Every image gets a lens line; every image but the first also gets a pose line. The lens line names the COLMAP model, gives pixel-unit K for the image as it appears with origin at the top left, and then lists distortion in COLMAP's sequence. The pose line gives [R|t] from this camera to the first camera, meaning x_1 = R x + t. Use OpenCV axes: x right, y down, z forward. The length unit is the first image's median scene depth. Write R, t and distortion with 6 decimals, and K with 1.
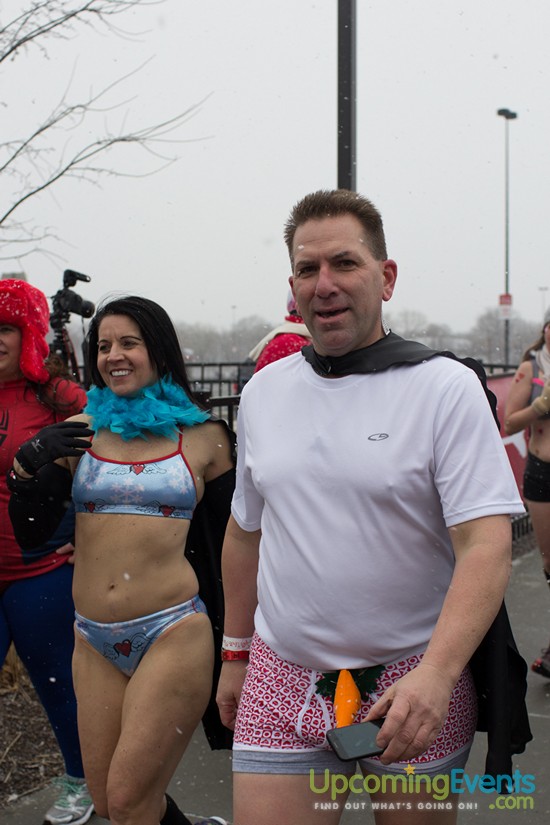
lens RADIAL K [[1386.9, 0, 277.0], [0, 1386.9, 411.1], [0, 0, 1]] dist [-0.149869, 0.000000]
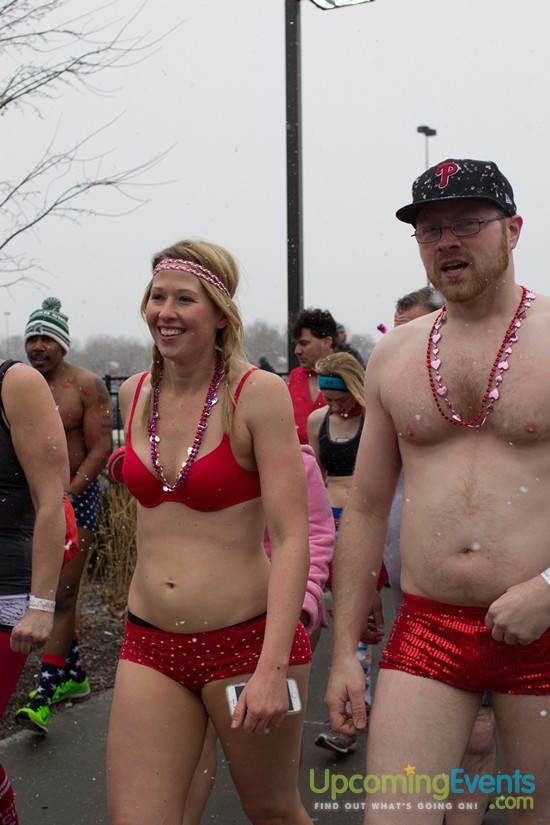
lens RADIAL K [[1386.9, 0, 273.4], [0, 1386.9, 413.5], [0, 0, 1]] dist [-0.149869, 0.000000]
pose [[0.998529, -0.013823, 0.052434, -0.029218], [0.014165, 0.999881, -0.006155, 0.005500], [-0.052343, 0.006888, 0.998605, -0.164012]]
